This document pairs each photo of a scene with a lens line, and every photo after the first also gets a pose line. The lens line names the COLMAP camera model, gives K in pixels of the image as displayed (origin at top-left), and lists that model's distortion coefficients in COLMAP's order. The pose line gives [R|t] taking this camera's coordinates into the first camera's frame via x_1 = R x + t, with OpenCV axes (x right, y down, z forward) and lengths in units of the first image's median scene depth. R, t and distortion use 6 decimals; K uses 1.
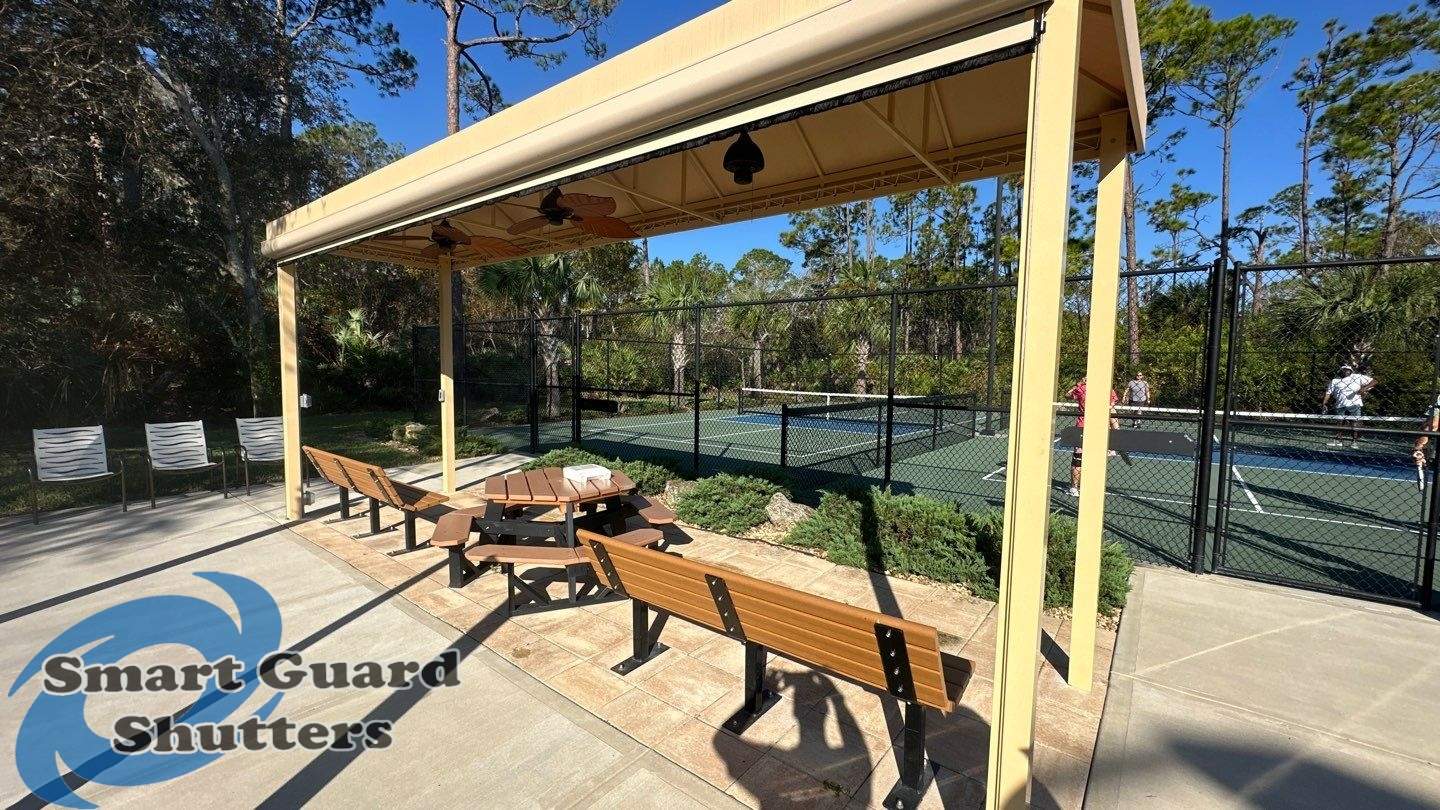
lens RADIAL K [[574.2, 0, 720.8], [0, 574.2, 401.8], [0, 0, 1]] dist [-0.000886, 0.000126]
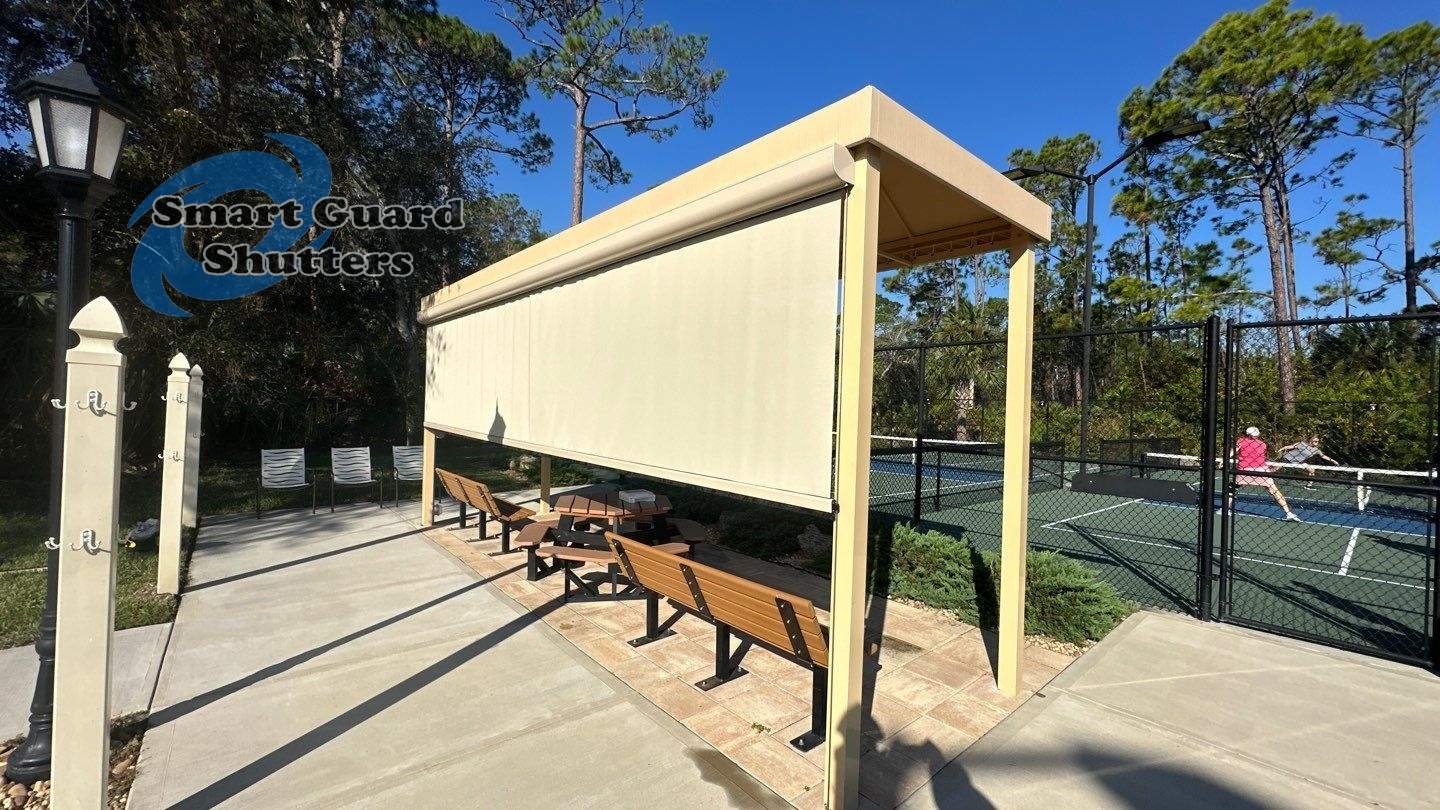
lens RADIAL K [[574.2, 0, 720.8], [0, 574.2, 401.8], [0, 0, 1]] dist [-0.000886, 0.000126]
pose [[0.982001, 0.011293, -0.188537, 0.091150], [-0.025281, 0.997088, -0.071953, 0.003382], [0.187175, 0.075424, 0.979427, -0.098631]]
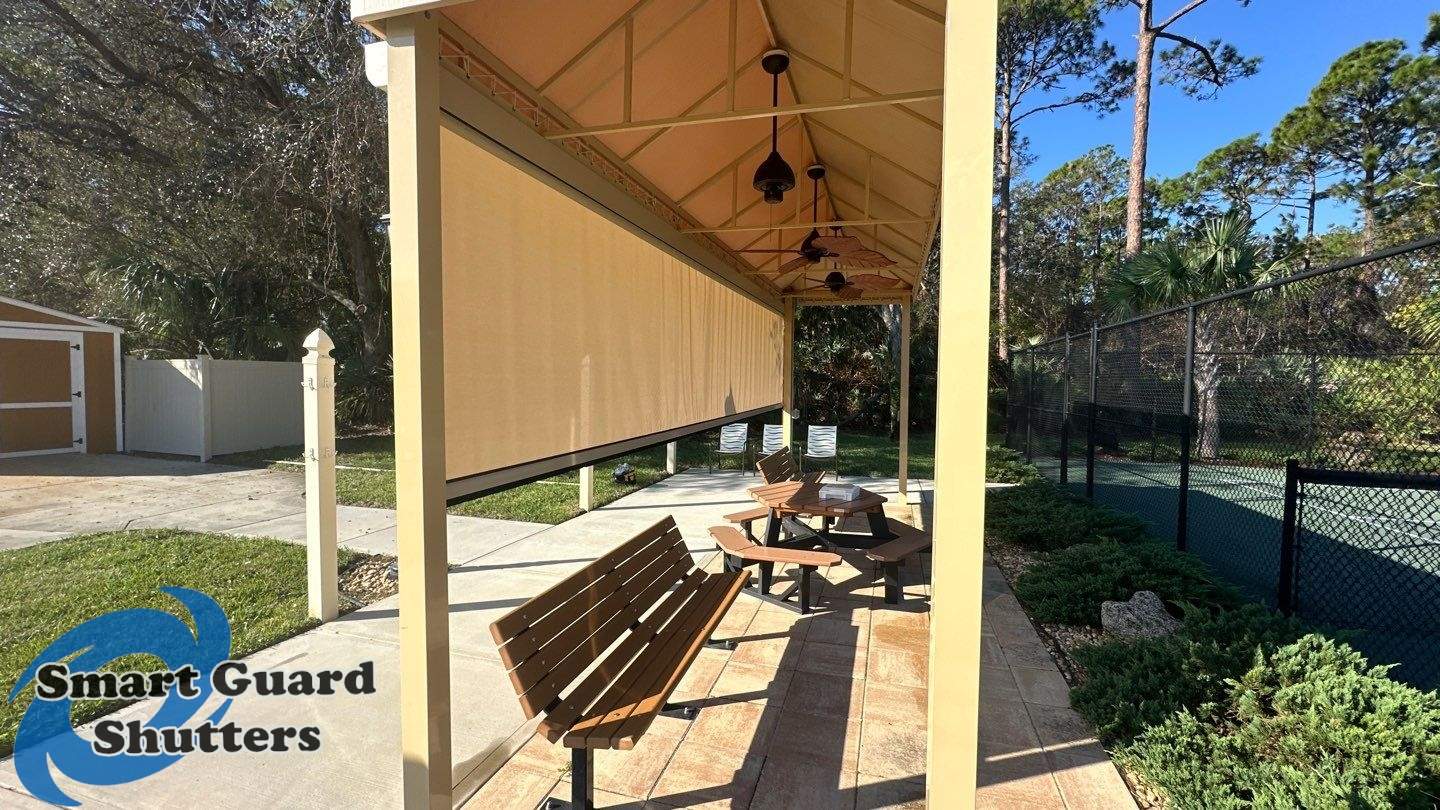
lens RADIAL K [[574.2, 0, 720.8], [0, 574.2, 401.8], [0, 0, 1]] dist [-0.000886, 0.000126]
pose [[0.378601, 0.025341, -0.925213, 0.340669], [-0.065121, 0.997877, 0.000684, -0.013724], [0.923266, 0.059992, 0.379448, 0.210141]]
